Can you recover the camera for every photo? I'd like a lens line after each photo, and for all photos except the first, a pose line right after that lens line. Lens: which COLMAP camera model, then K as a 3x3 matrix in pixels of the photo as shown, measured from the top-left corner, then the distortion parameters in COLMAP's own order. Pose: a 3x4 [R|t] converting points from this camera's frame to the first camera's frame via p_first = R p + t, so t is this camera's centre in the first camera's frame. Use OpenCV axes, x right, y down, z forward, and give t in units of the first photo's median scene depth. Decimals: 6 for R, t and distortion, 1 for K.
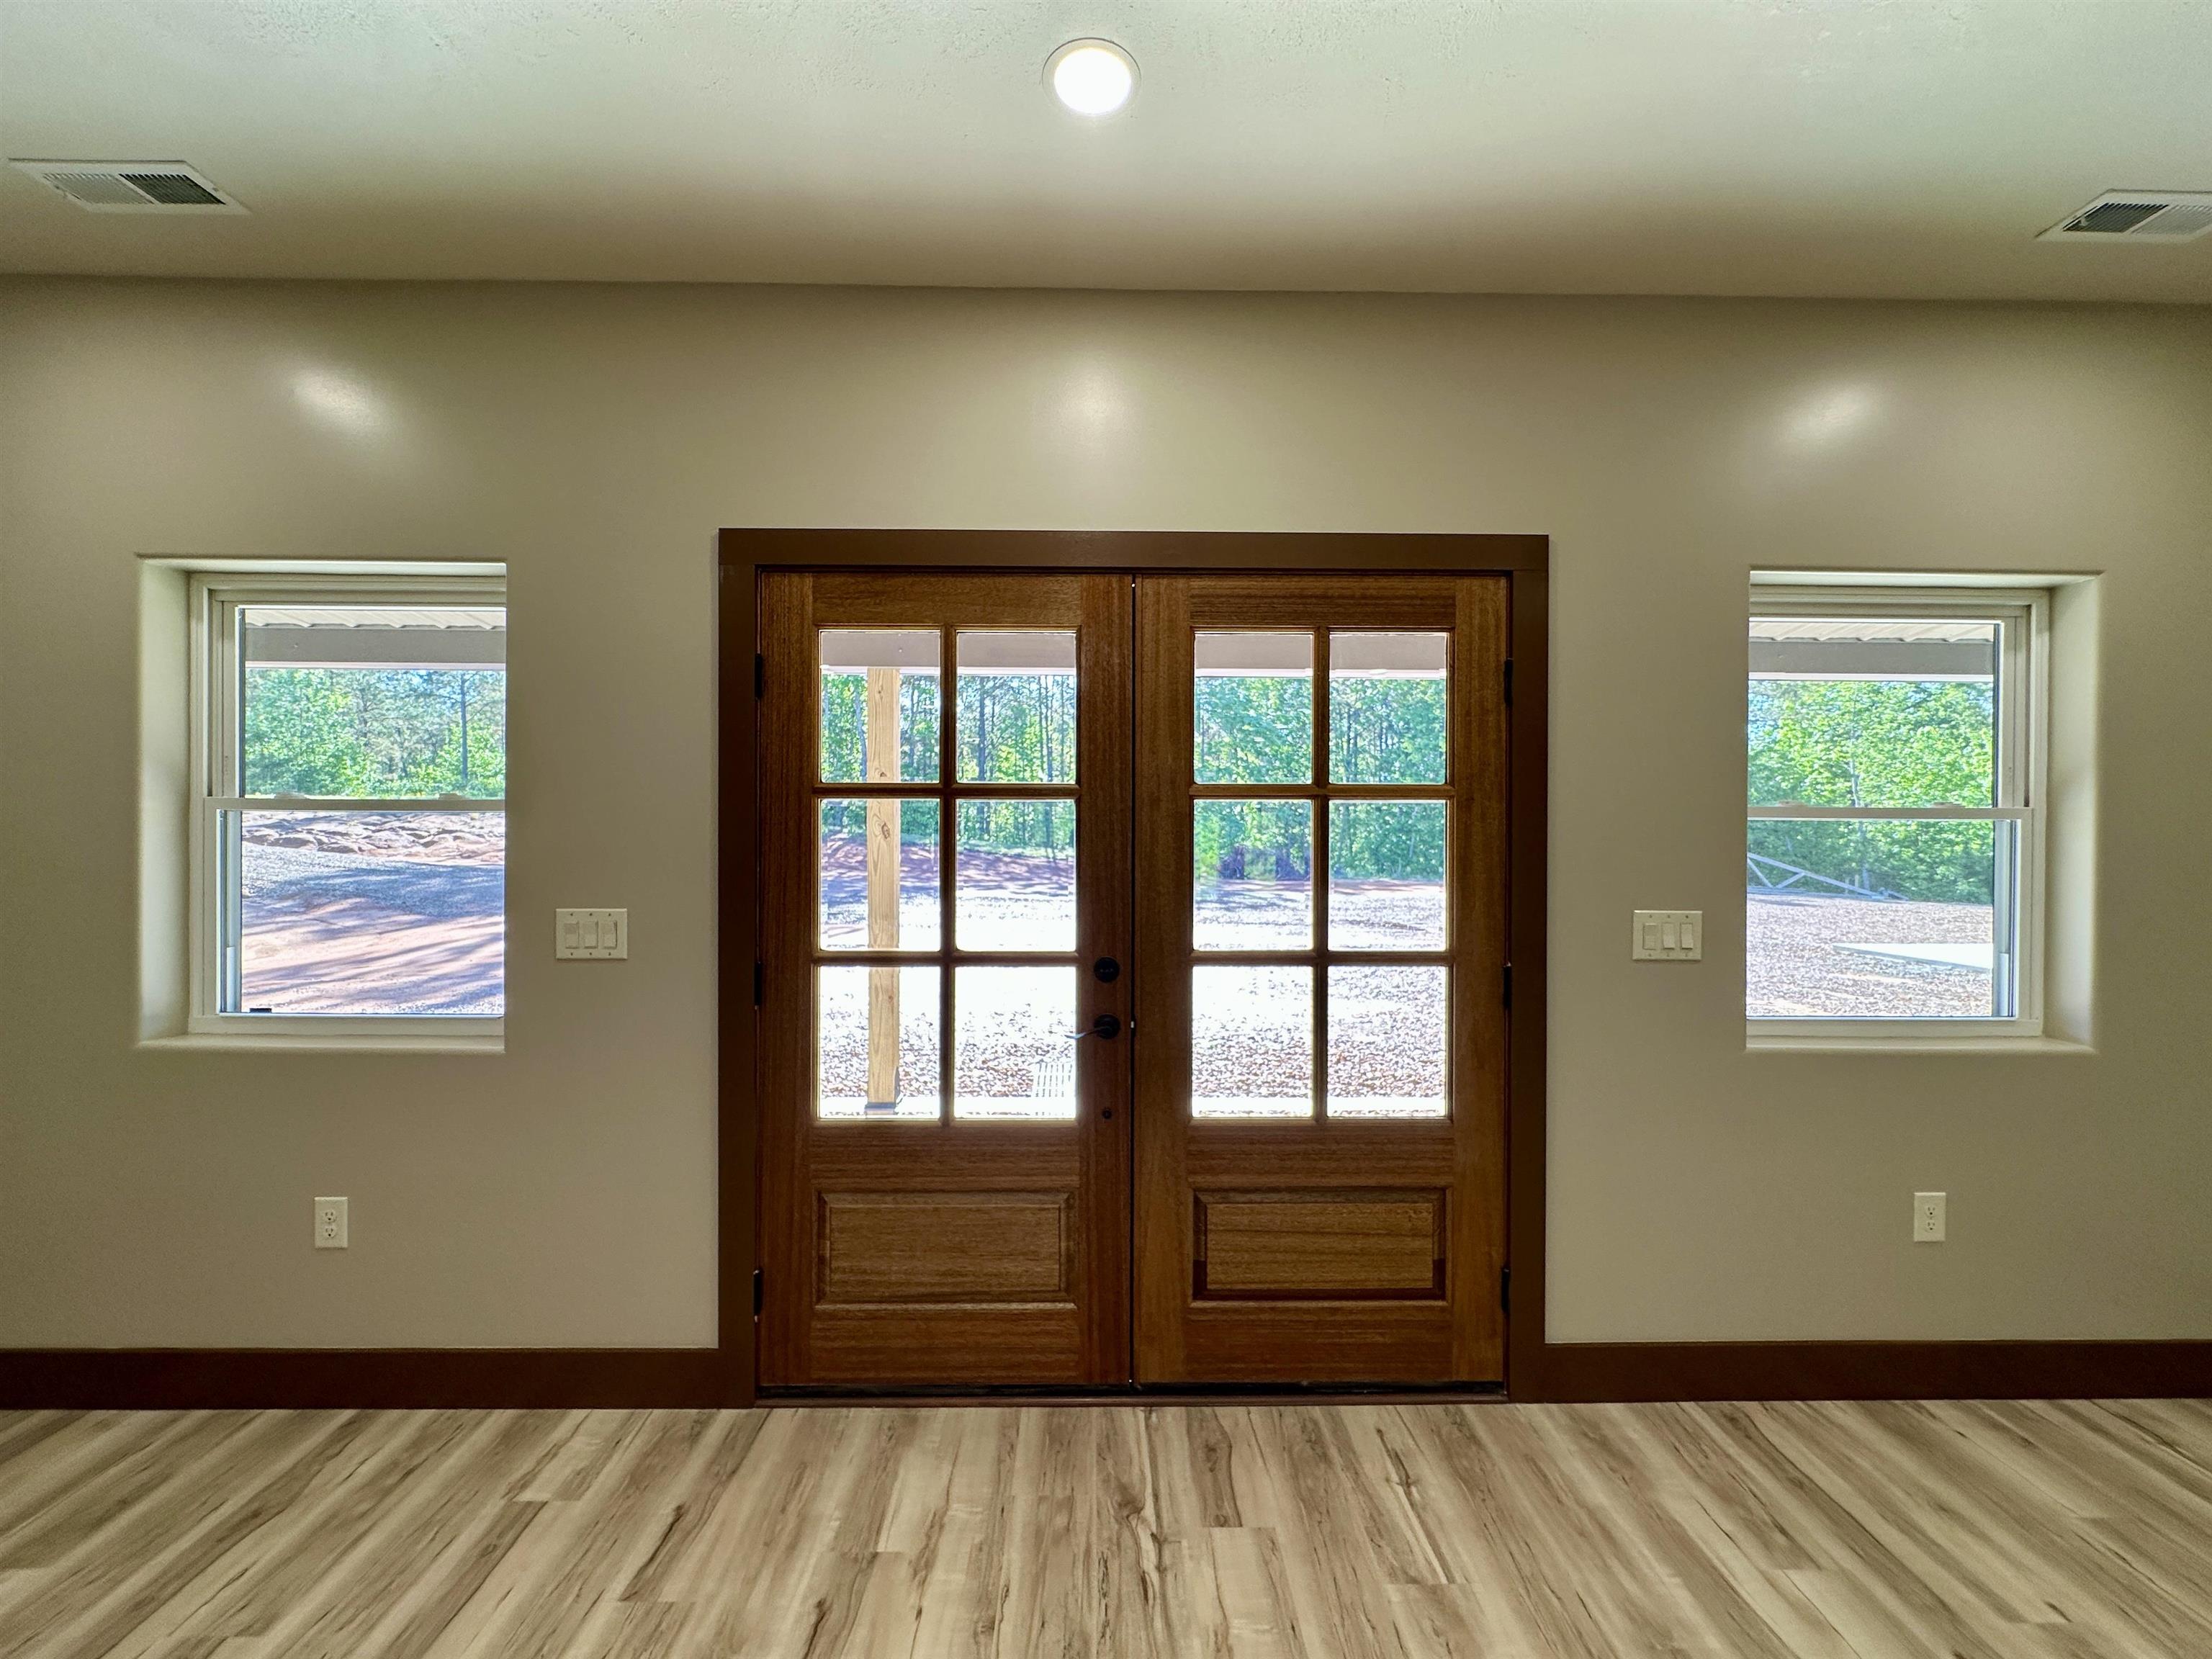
lens RADIAL K [[1043.5, 0, 1104.9], [0, 1043.5, 809.8], [0, 0, 1]] dist [0.001320, 0.000091]
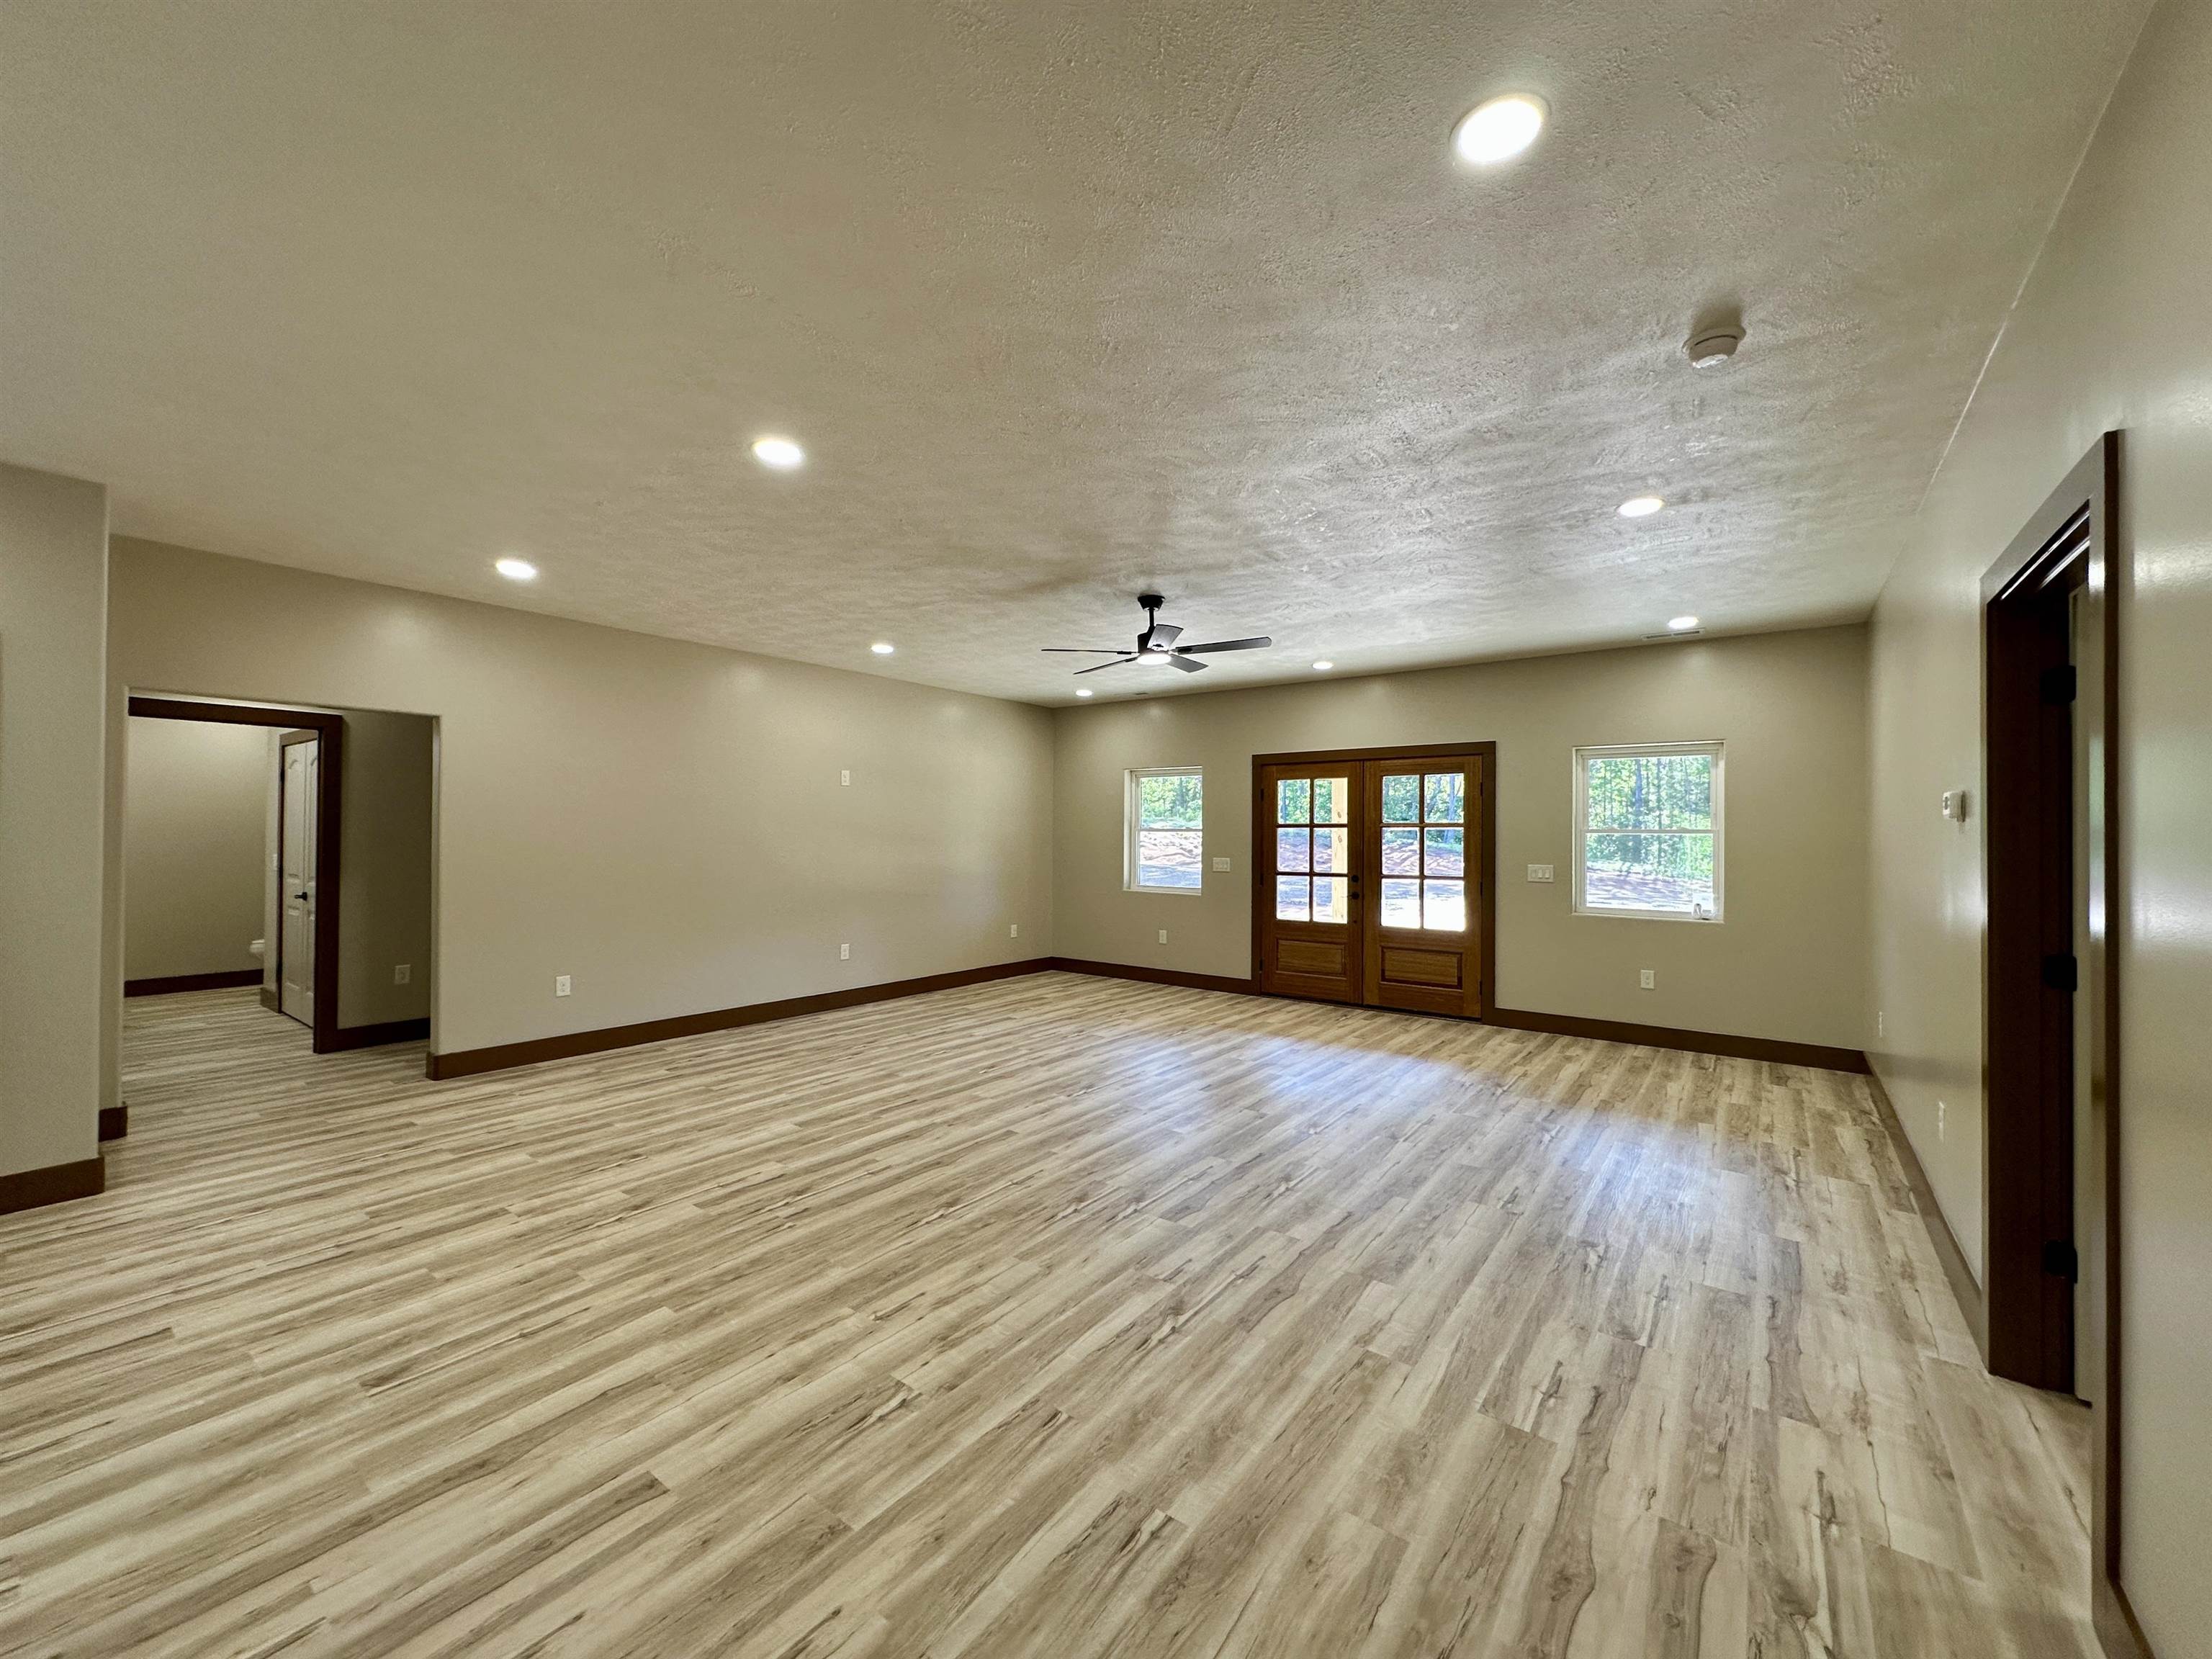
lens RADIAL K [[884.7, 0, 1108.9], [0, 884.7, 830.5], [0, 0, 1]] dist [-0.002520, 0.001312]
pose [[0.798484, -0.004107, -0.602003, 1.065753], [-0.013380, 0.999609, -0.024566, 0.078481], [0.601868, 0.027670, 0.798116, -1.721464]]
